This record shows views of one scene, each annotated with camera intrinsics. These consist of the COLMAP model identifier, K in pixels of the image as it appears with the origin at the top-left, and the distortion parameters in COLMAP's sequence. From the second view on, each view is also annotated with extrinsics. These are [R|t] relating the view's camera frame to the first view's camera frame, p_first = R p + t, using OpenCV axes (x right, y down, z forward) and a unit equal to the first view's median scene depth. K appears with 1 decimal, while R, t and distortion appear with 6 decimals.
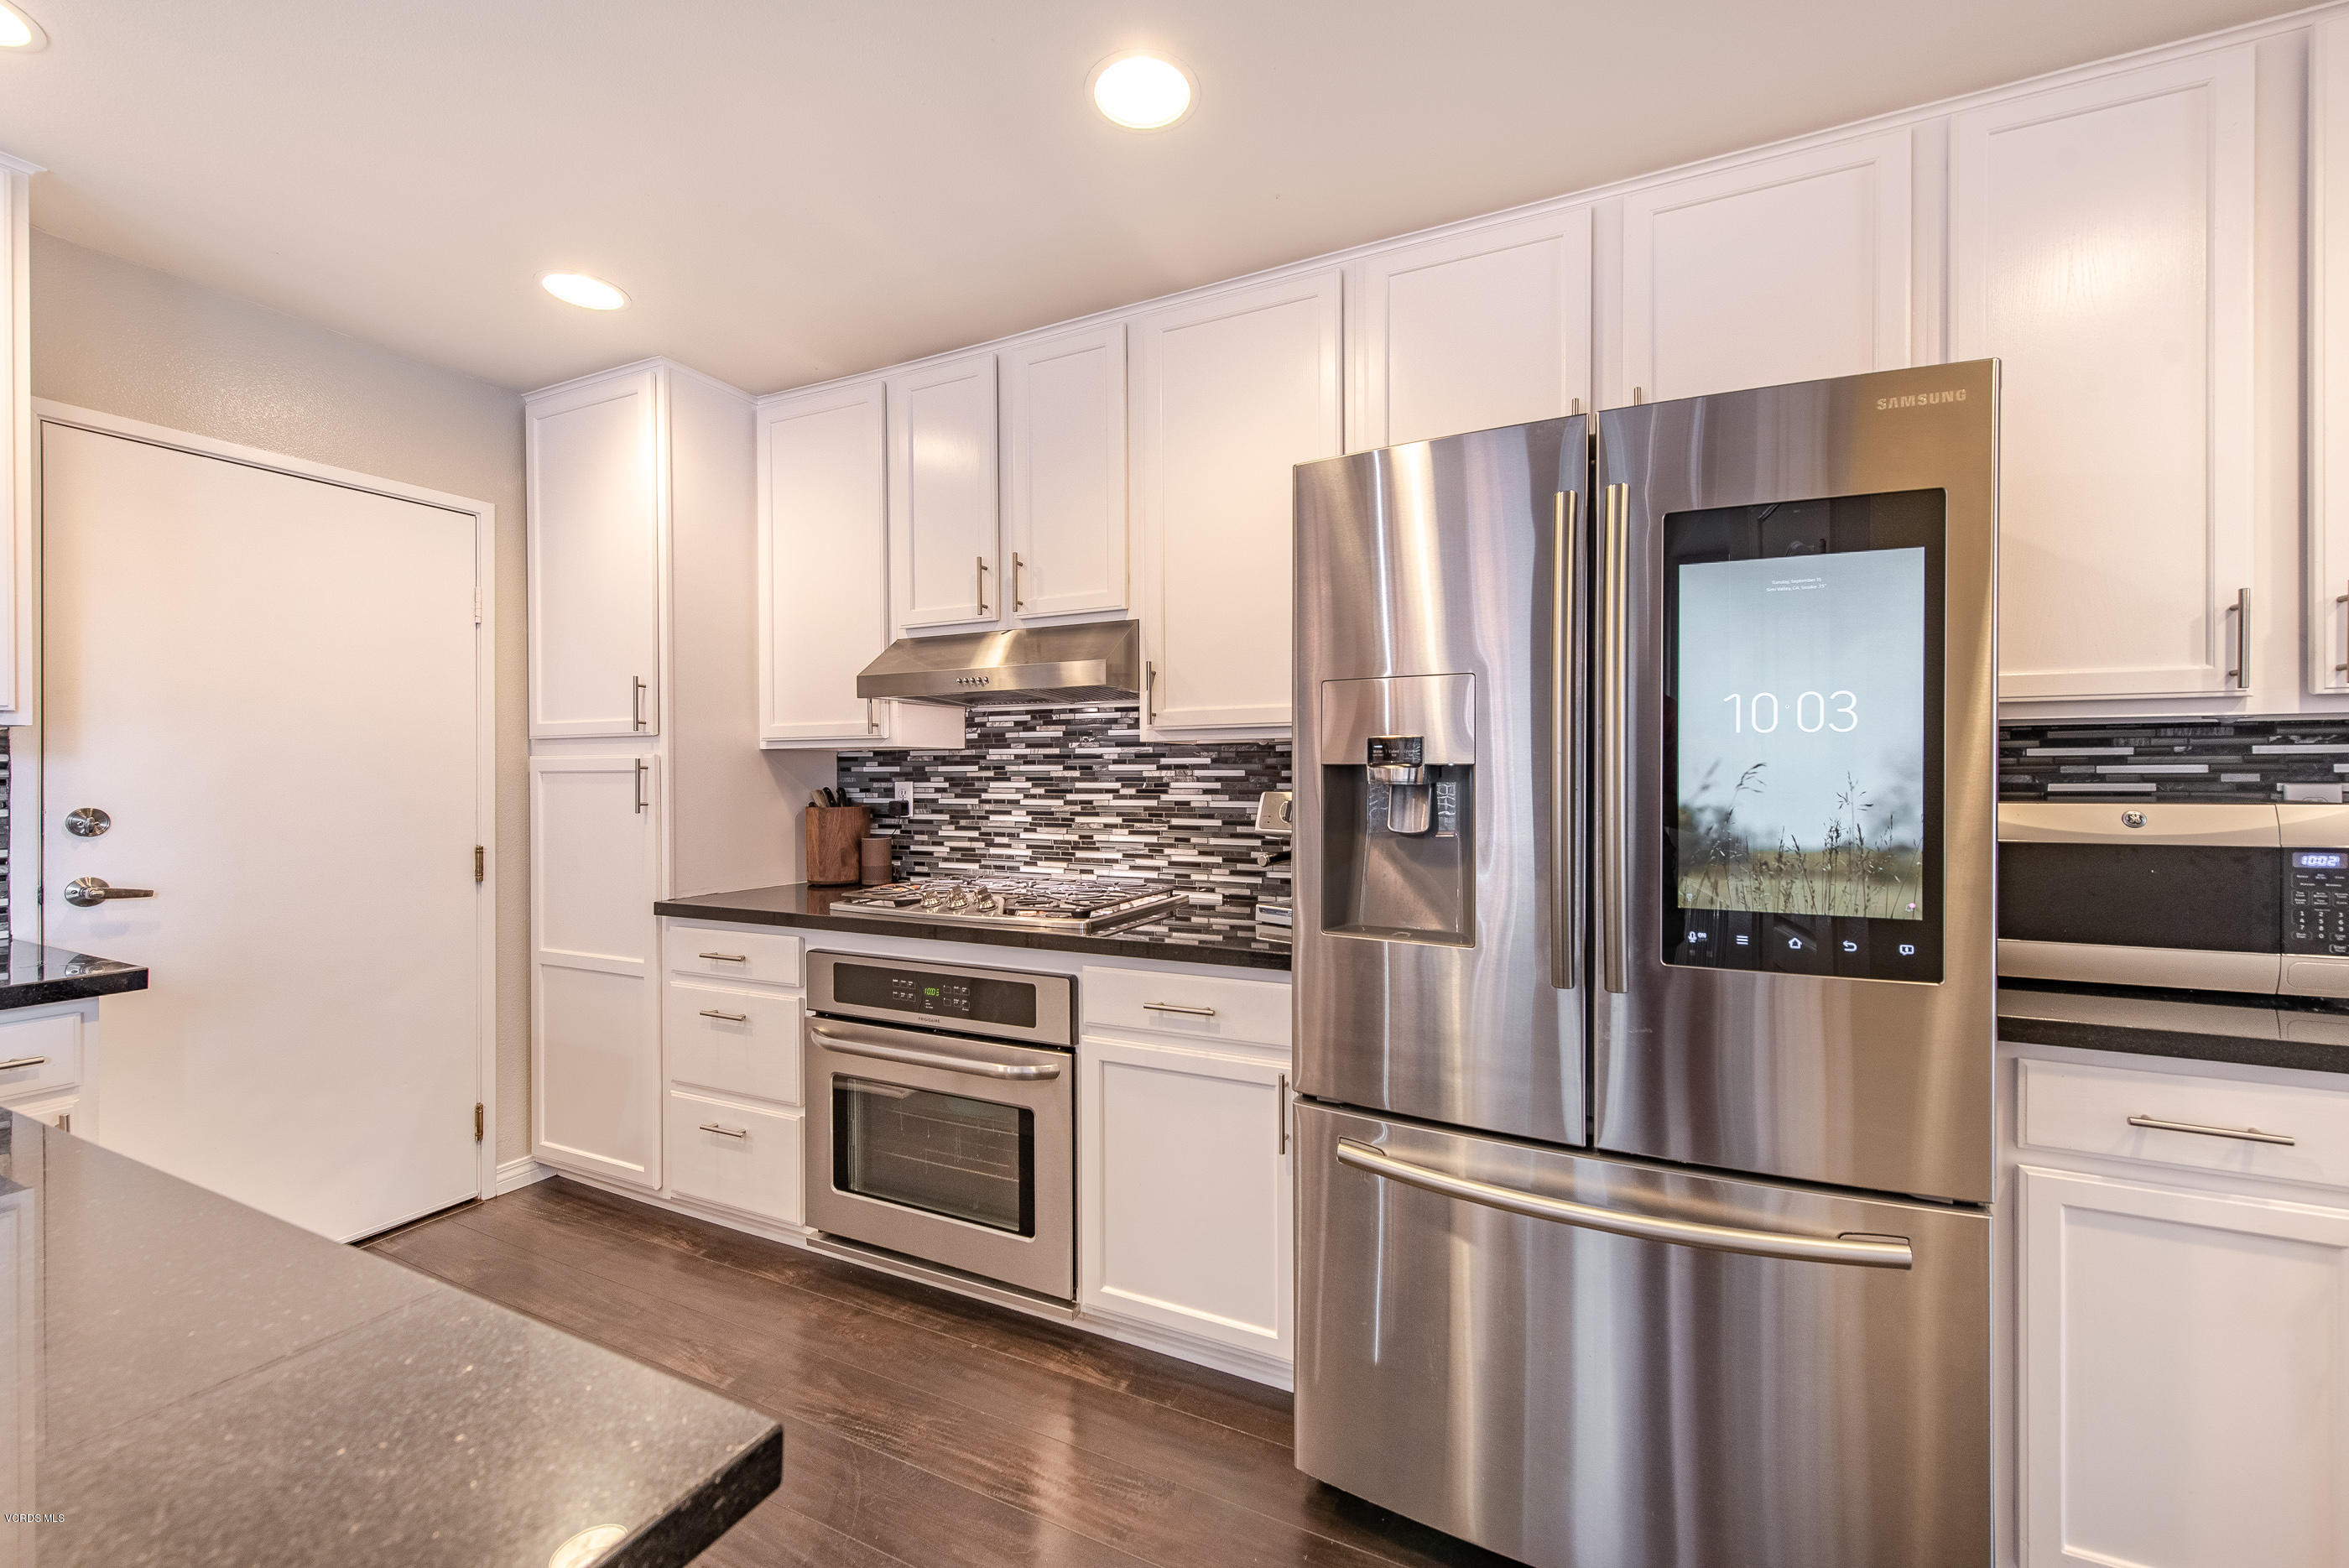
lens RADIAL K [[924.0, 0, 1190.2], [0, 924.0, 781.0], [0, 0, 1]] dist [0.003132, -0.002610]
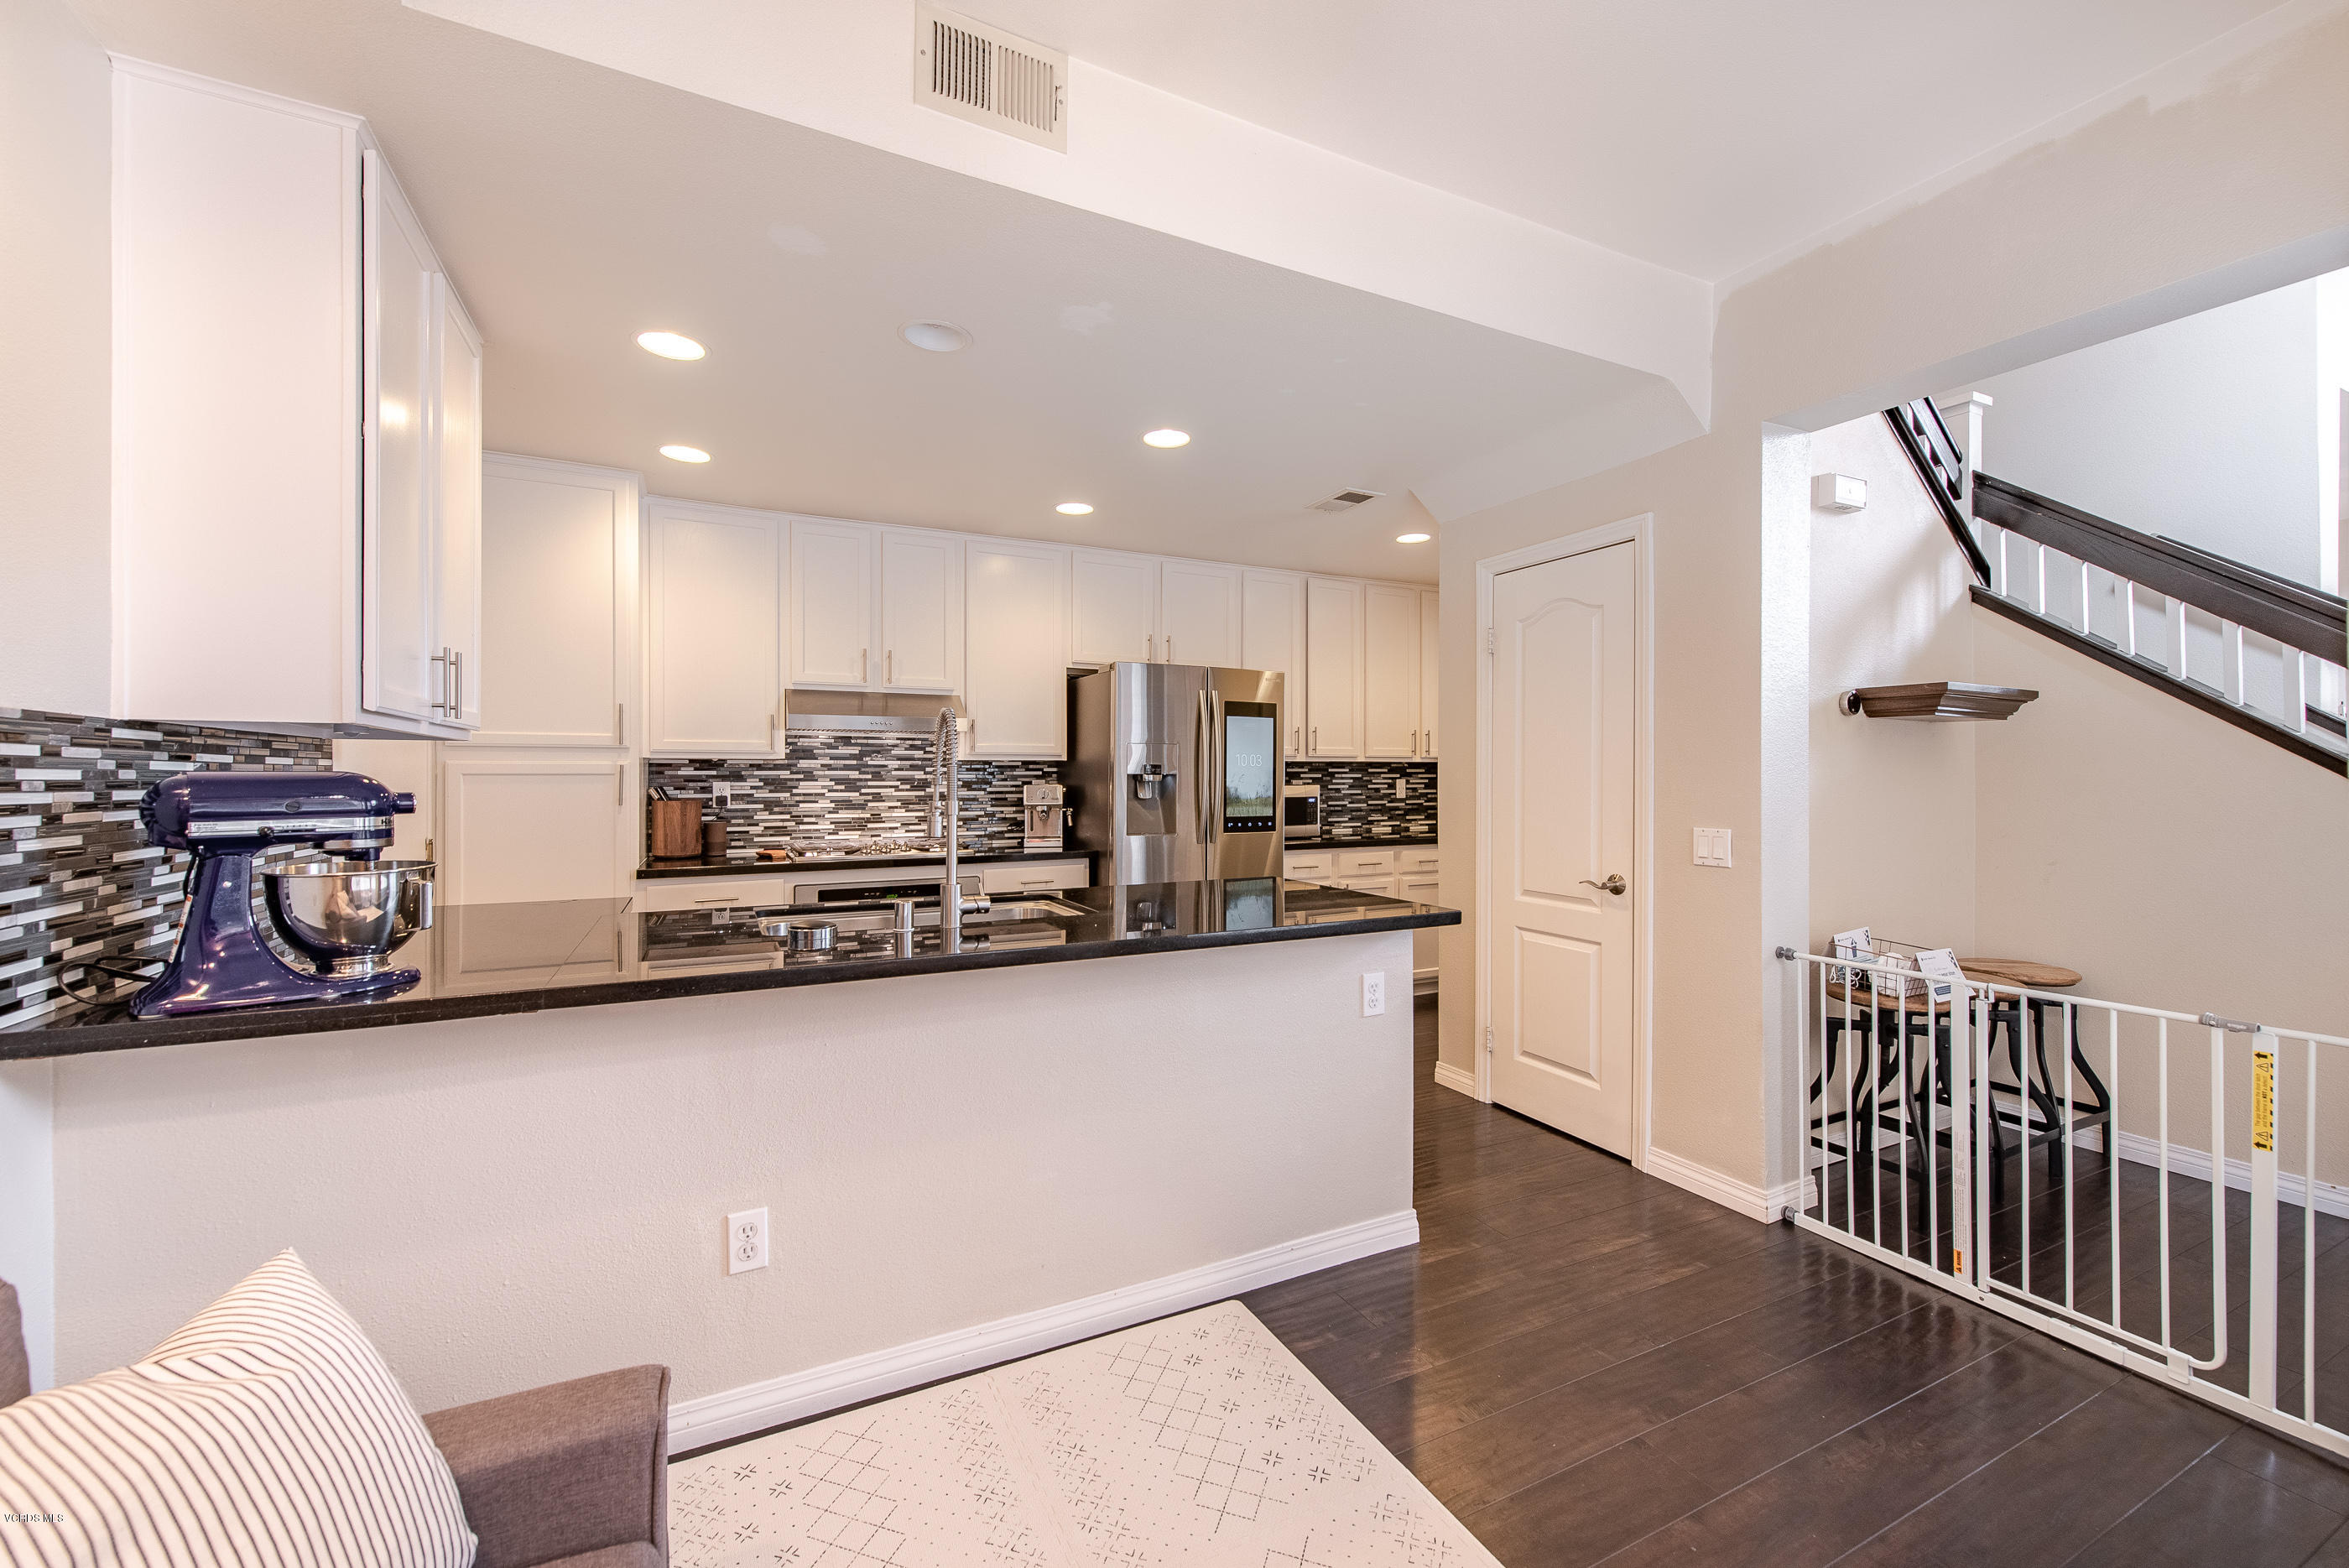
lens RADIAL K [[924.0, 0, 1155.3], [0, 924.0, 770.9], [0, 0, 1]] dist [0.003132, -0.002610]
pose [[0.607534, 0.005777, 0.794272, -1.136880], [0.004240, 0.999936, -0.010516, 0.001689], [-0.794282, 0.009757, 0.607471, -0.408295]]
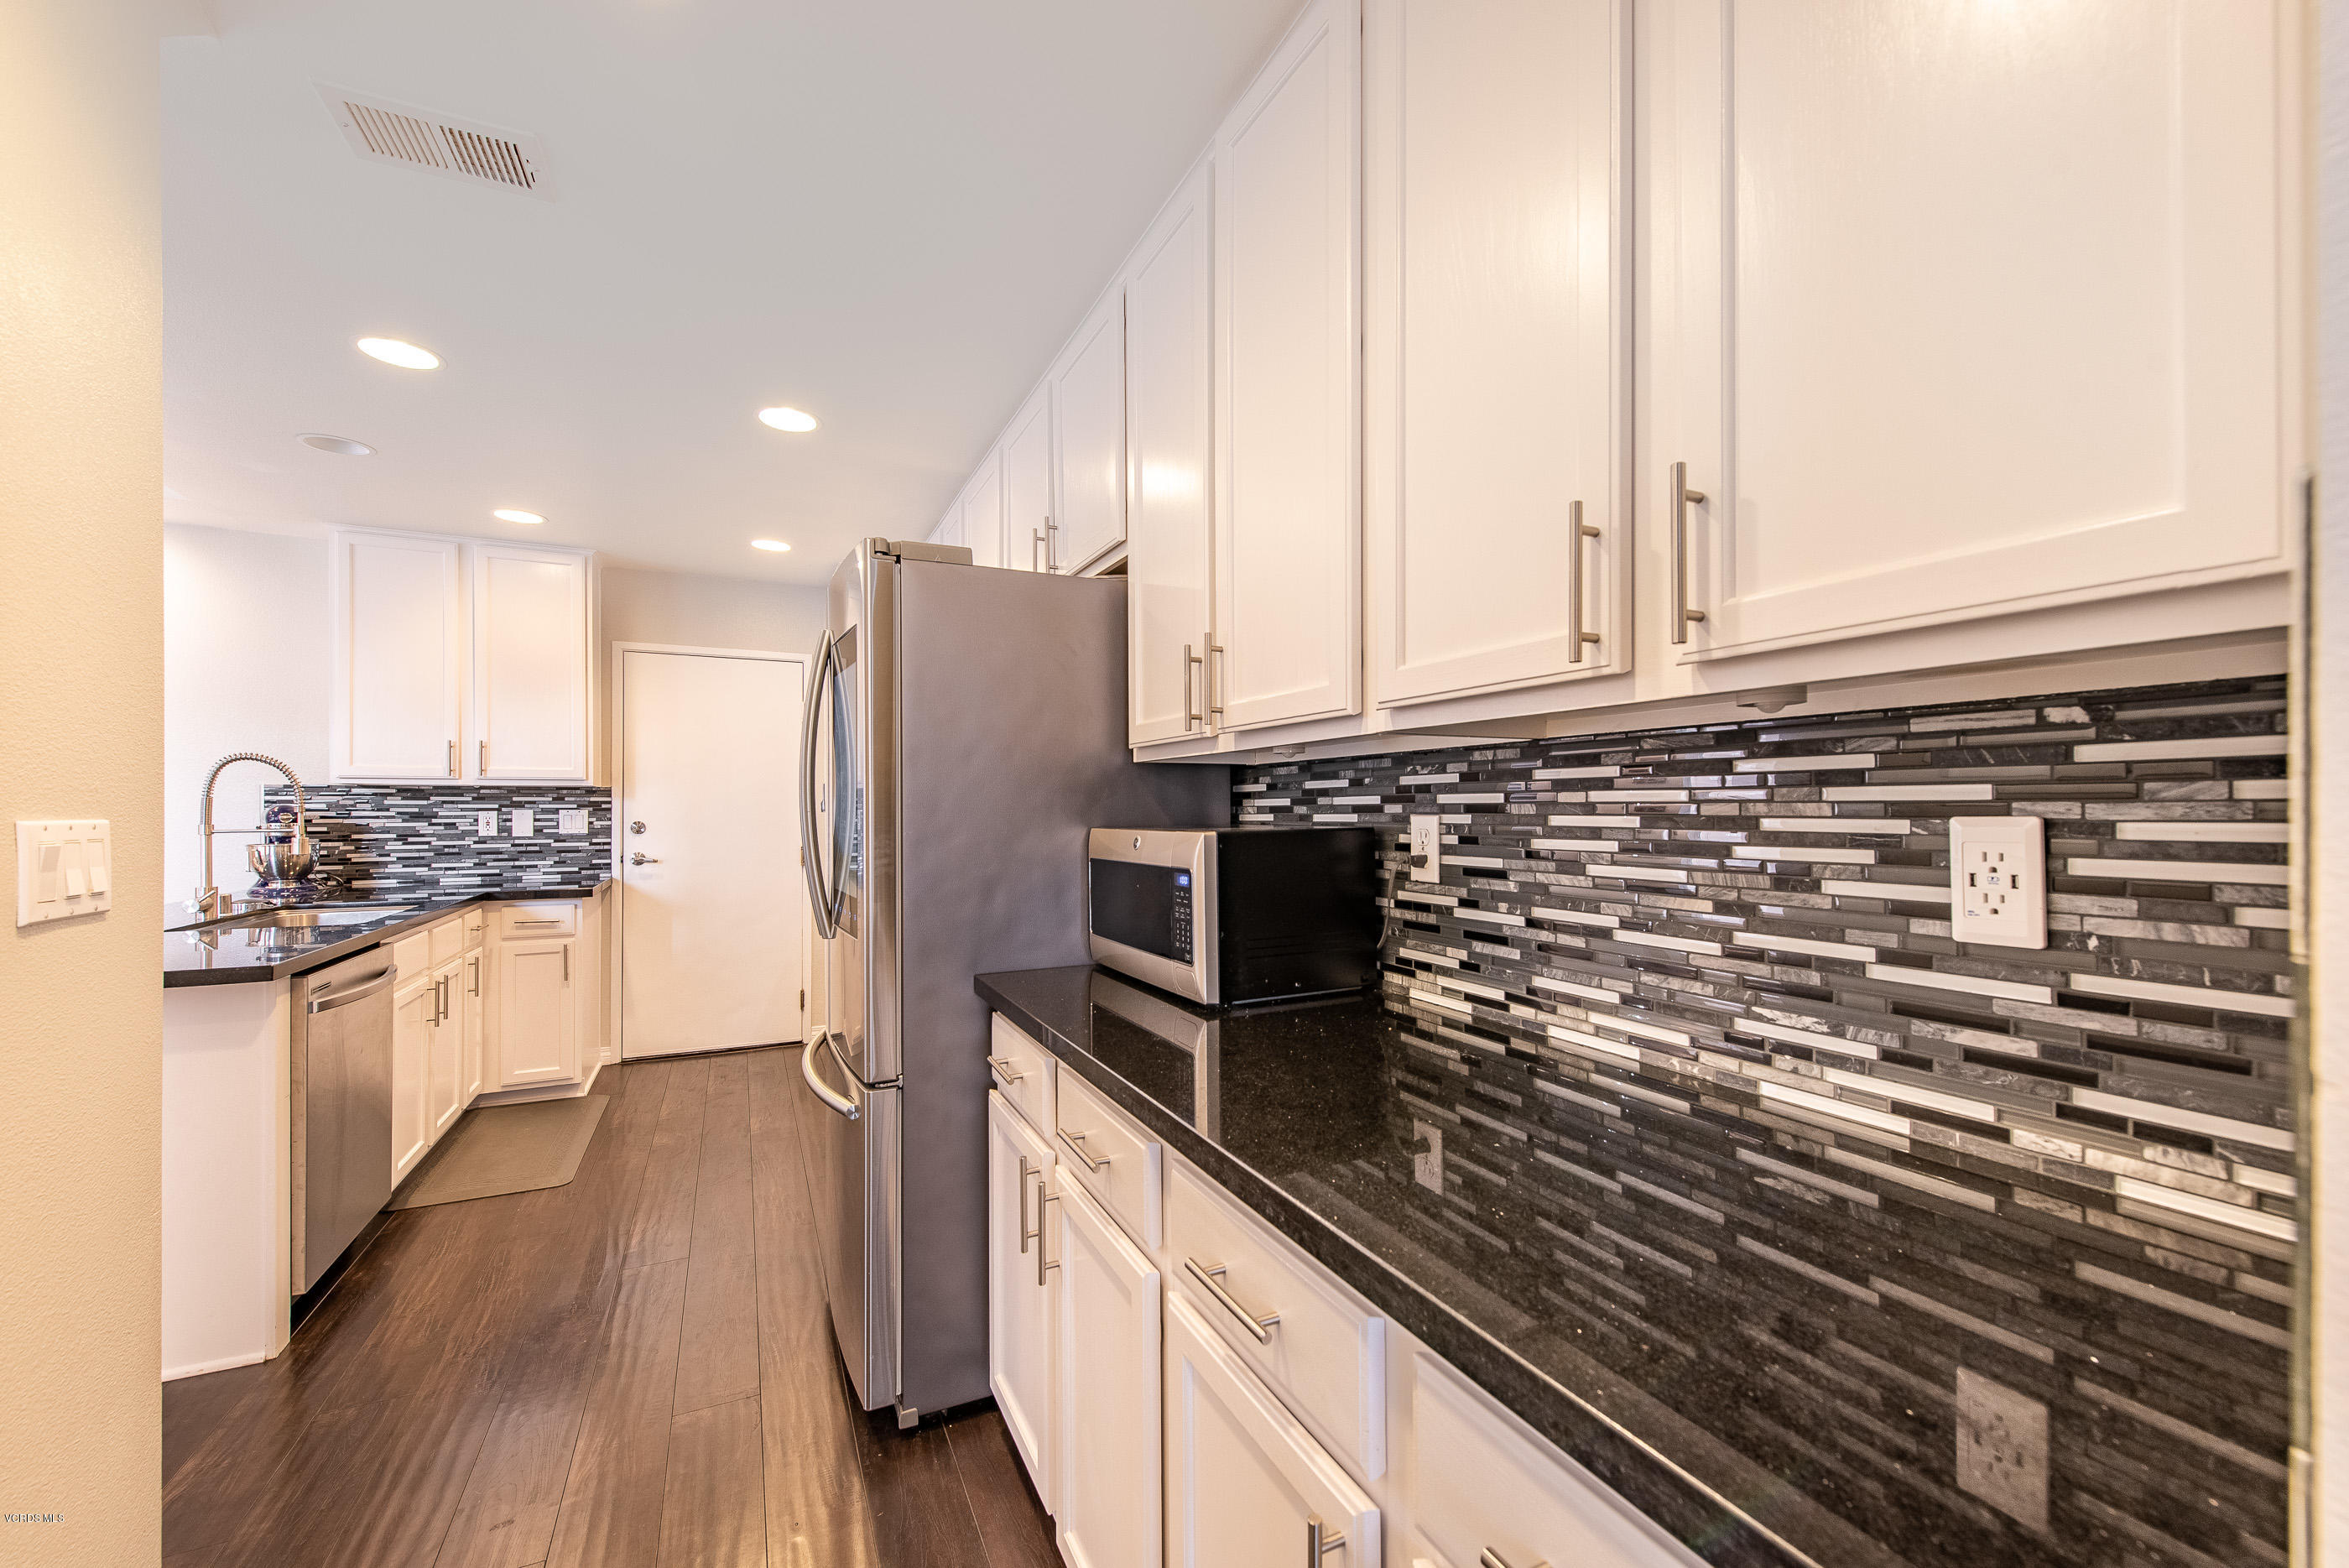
lens RADIAL K [[927.1, 0, 1182.3], [0, 927.1, 801.8], [0, 0, 1]] dist [0.012154, -0.000201]
pose [[0.789296, -0.003554, -0.614003, 0.882428], [-0.003047, 0.999948, -0.009706, 0.000099], [0.614005, 0.009532, 0.789244, 0.021466]]
